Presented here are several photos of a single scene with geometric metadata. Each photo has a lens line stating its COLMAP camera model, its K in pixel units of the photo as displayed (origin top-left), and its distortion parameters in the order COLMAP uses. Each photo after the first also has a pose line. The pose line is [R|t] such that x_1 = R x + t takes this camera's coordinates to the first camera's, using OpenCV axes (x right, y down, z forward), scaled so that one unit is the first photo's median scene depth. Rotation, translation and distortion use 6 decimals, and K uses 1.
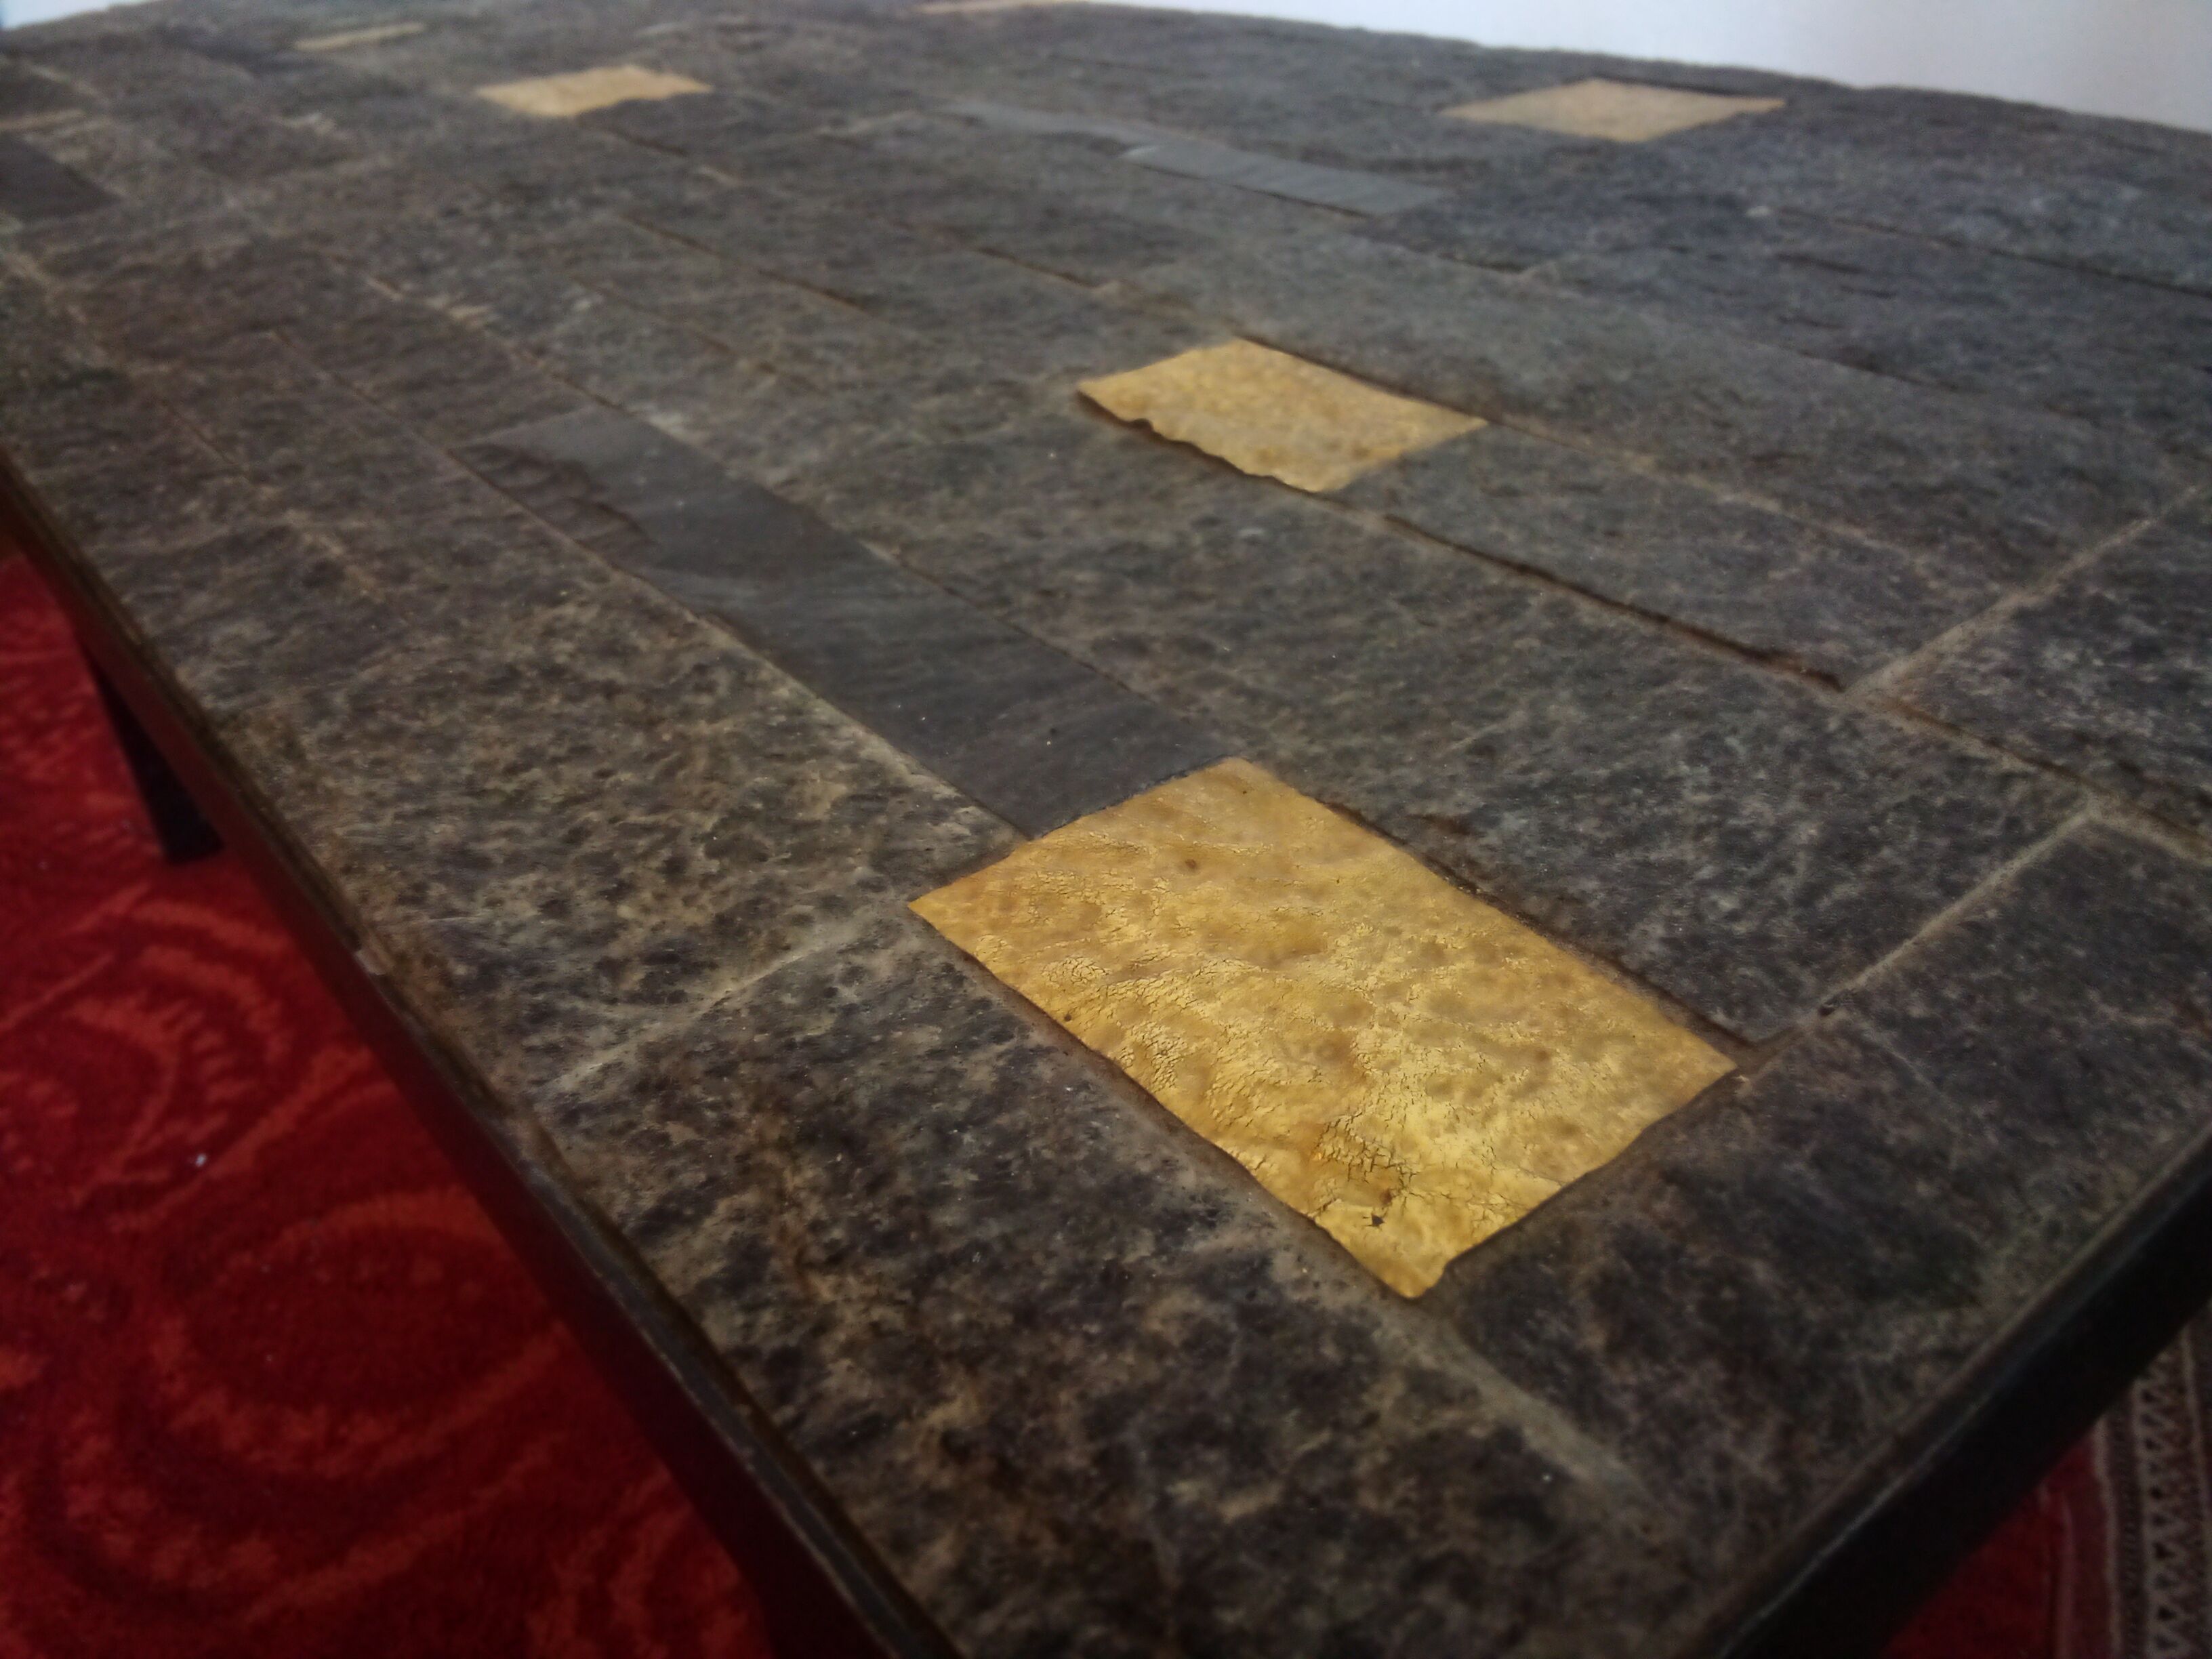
lens RADIAL K [[1749.0, 0, 1106.3], [0, 1749.0, 829.2], [0, 0, 1]] dist [0.046789, -0.096072]
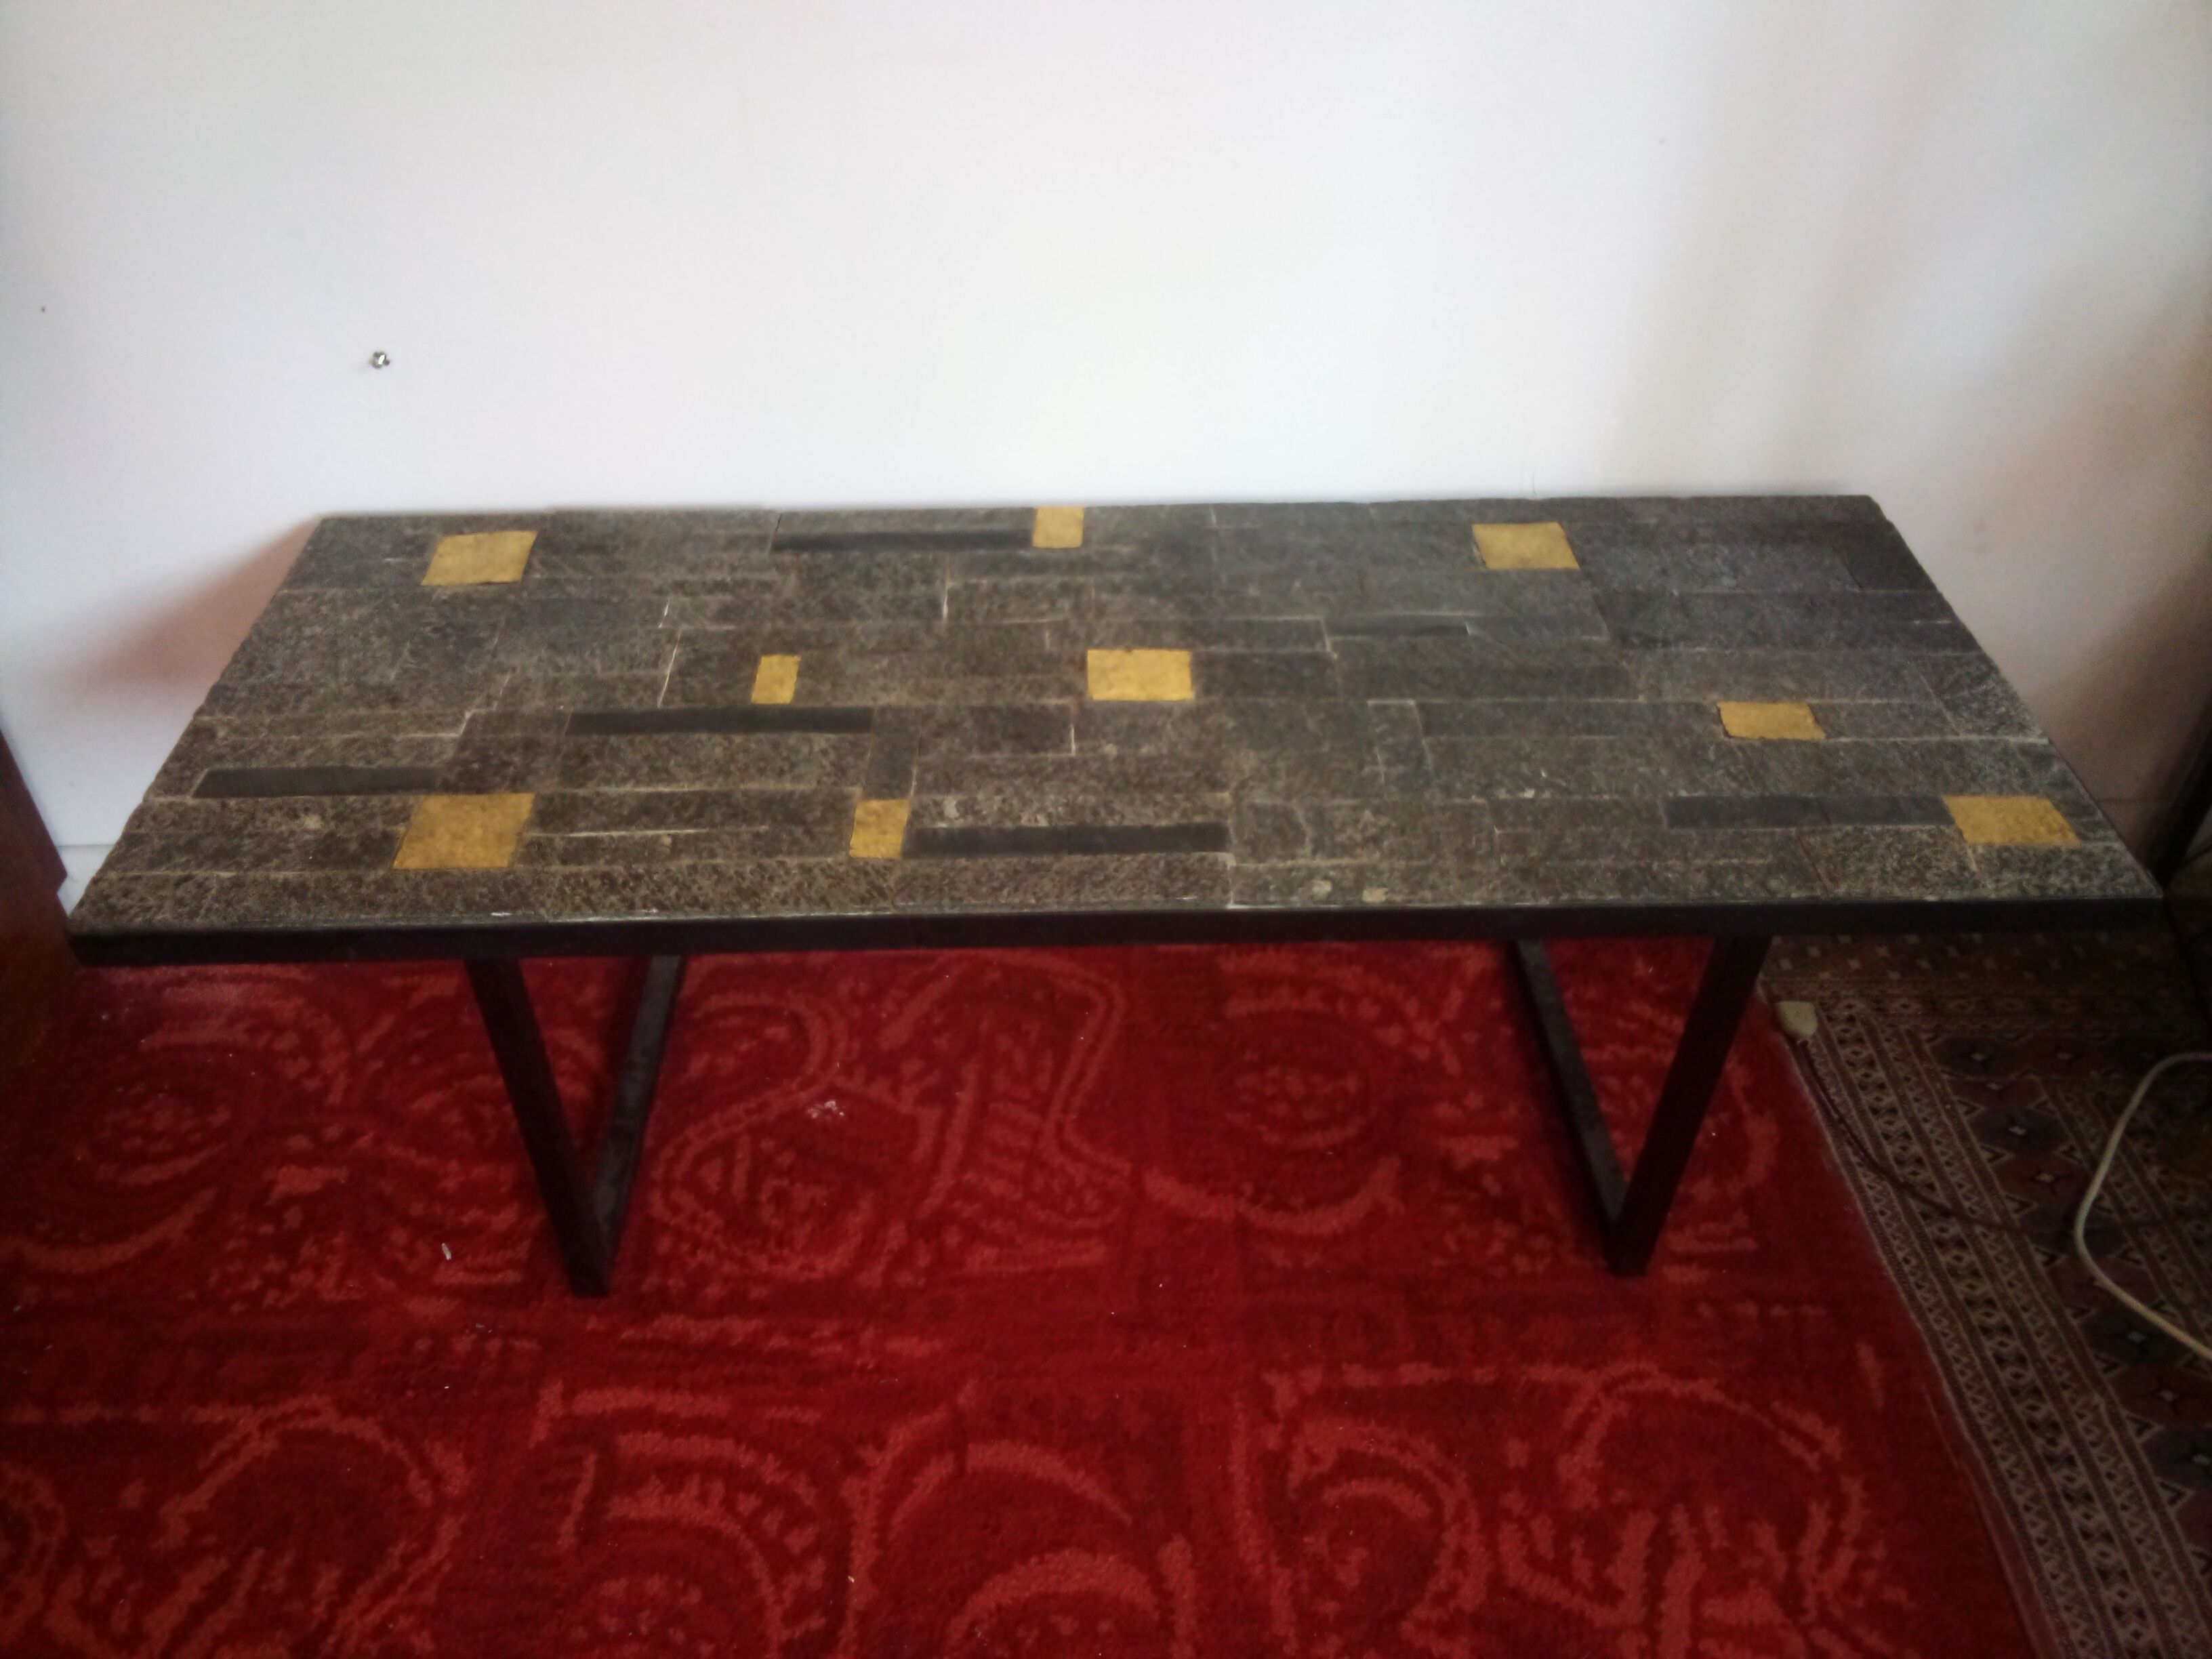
lens RADIAL K [[1730.9, 0, 1092.3], [0, 1730.9, 820.1], [0, 0, 1]] dist [0.041210, -0.083063]
pose [[0.916589, -0.204095, 0.343816, -2.292014], [0.169559, 0.977168, 0.128030, -1.923890], [-0.362096, -0.059054, 0.930268, -1.154382]]
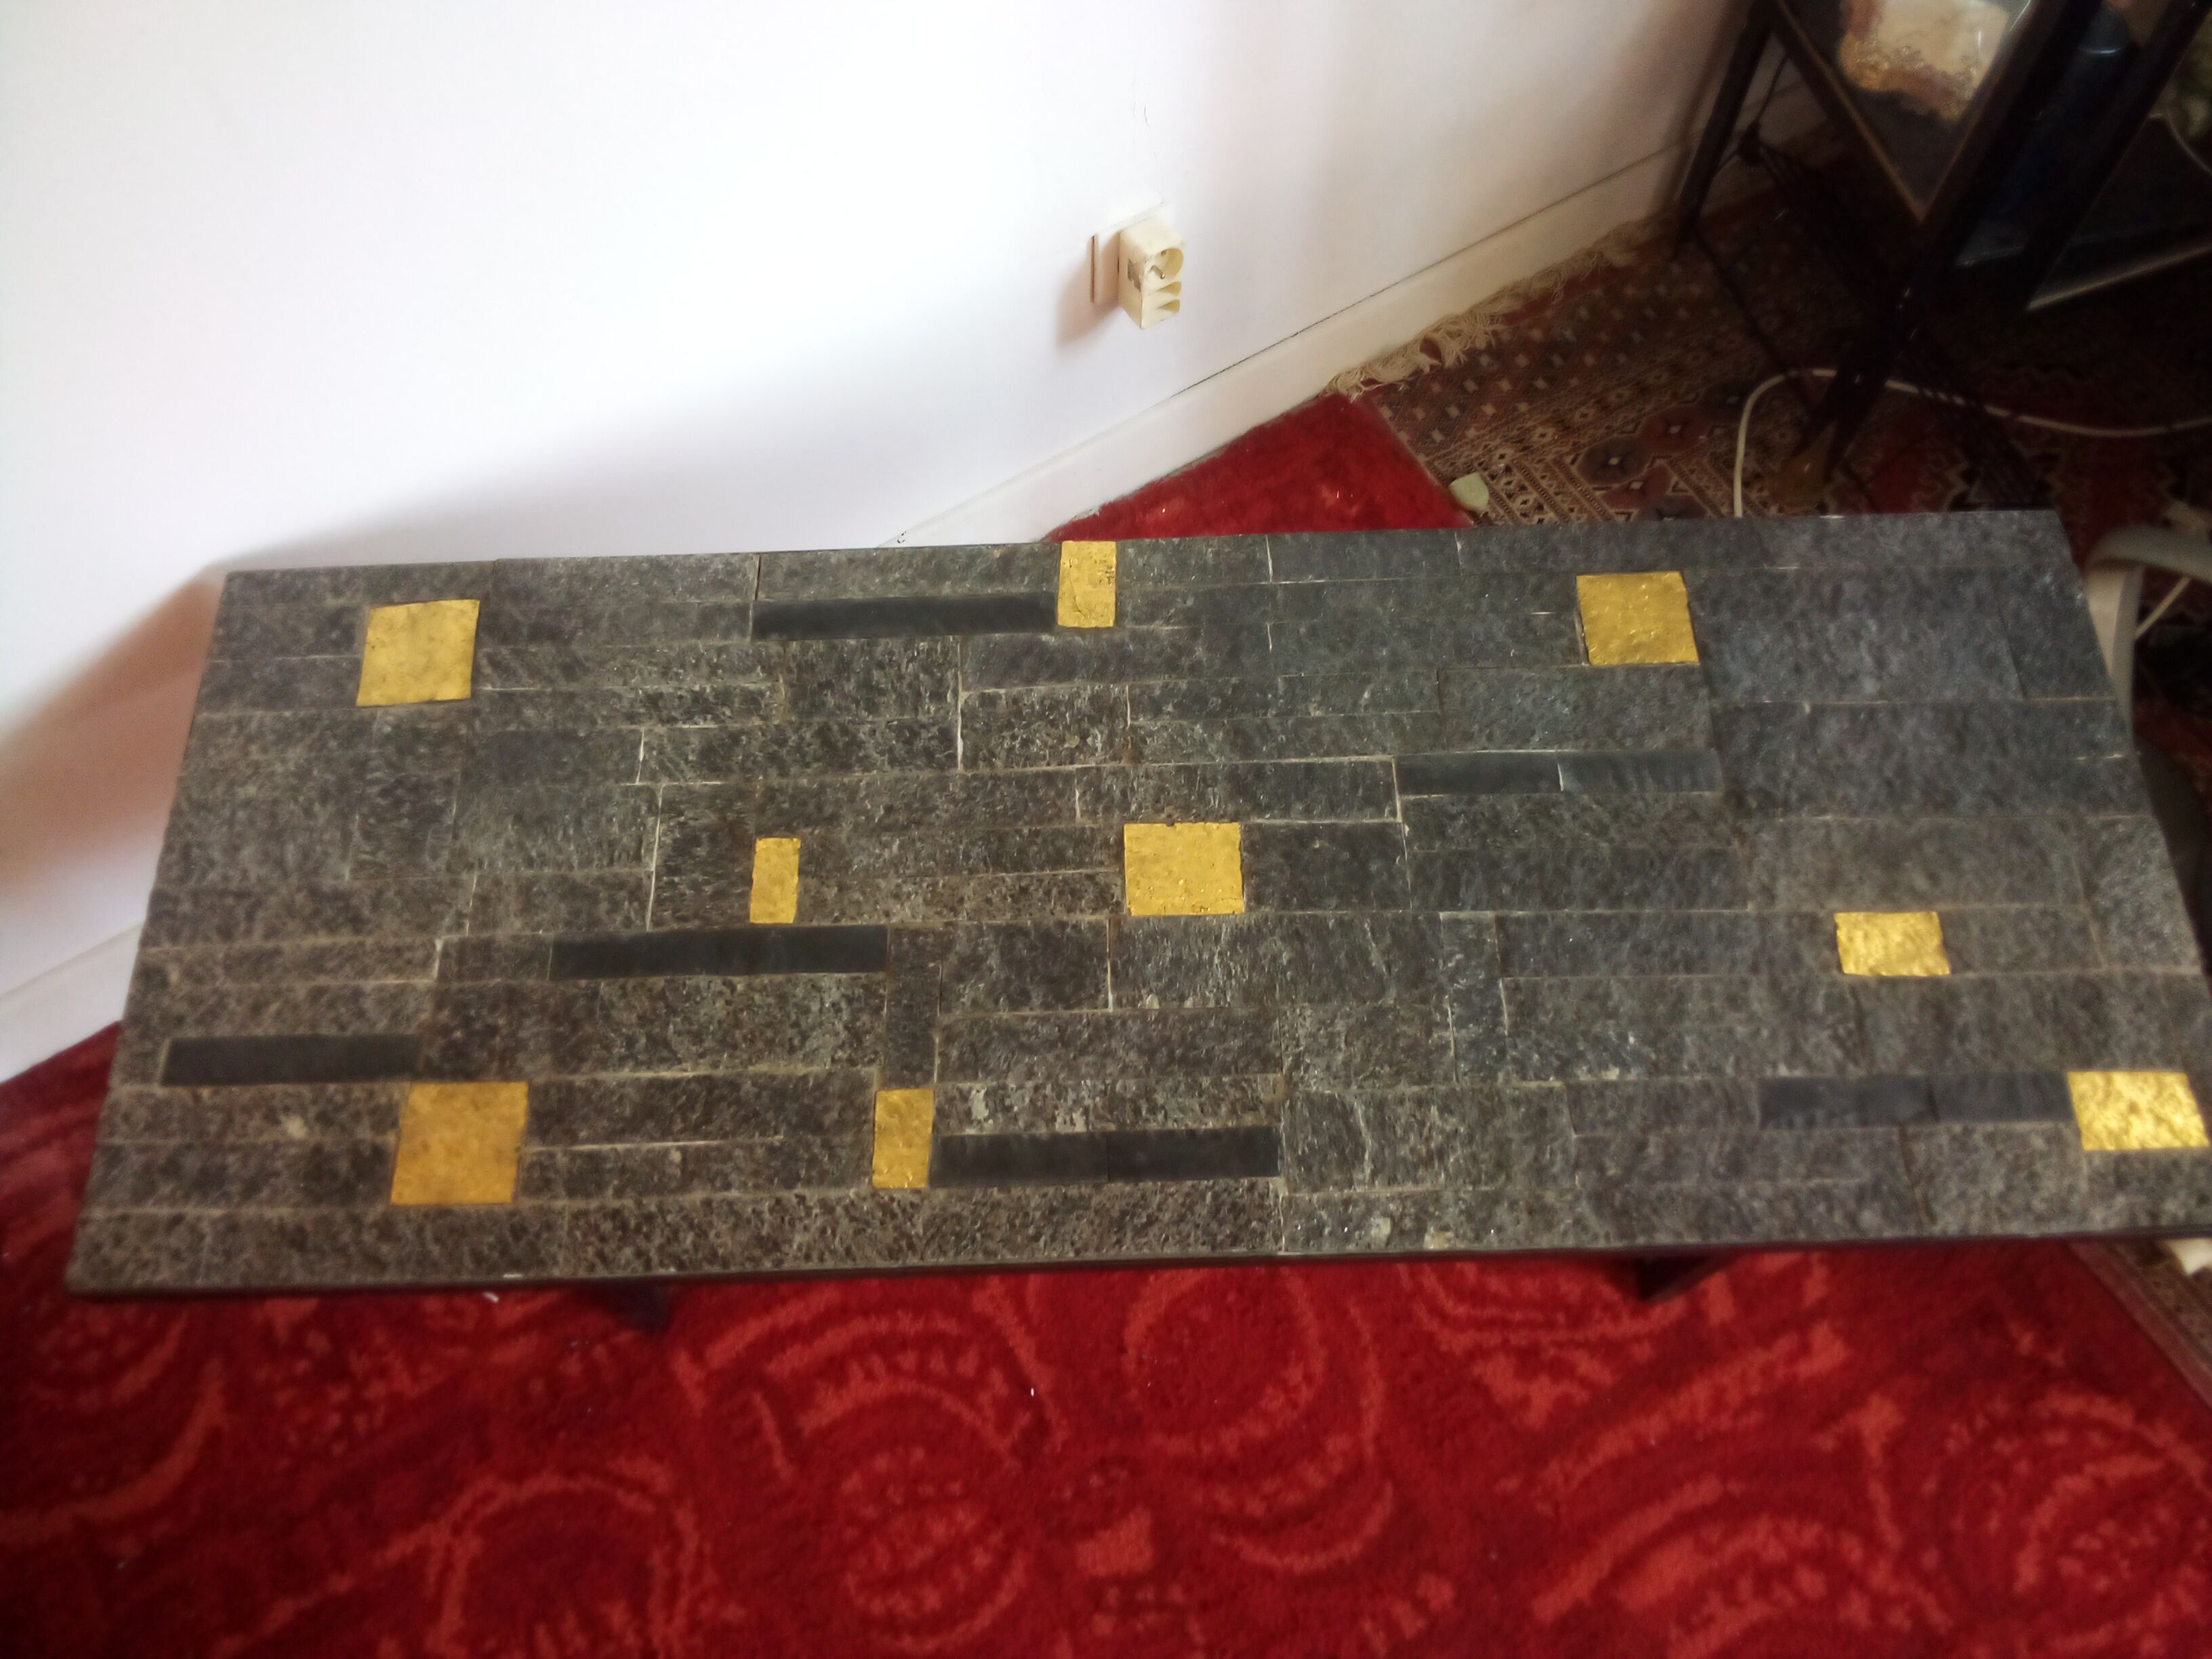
lens RADIAL K [[1715.5, 0, 1092.3], [0, 1715.5, 820.7], [0, 0, 1]] dist [0.036006, -0.067959]
pose [[0.917102, -0.338286, 0.210921, -1.459134], [0.187172, 0.832526, 0.521409, -4.106614], [-0.351982, -0.438706, 0.826829, -0.020091]]
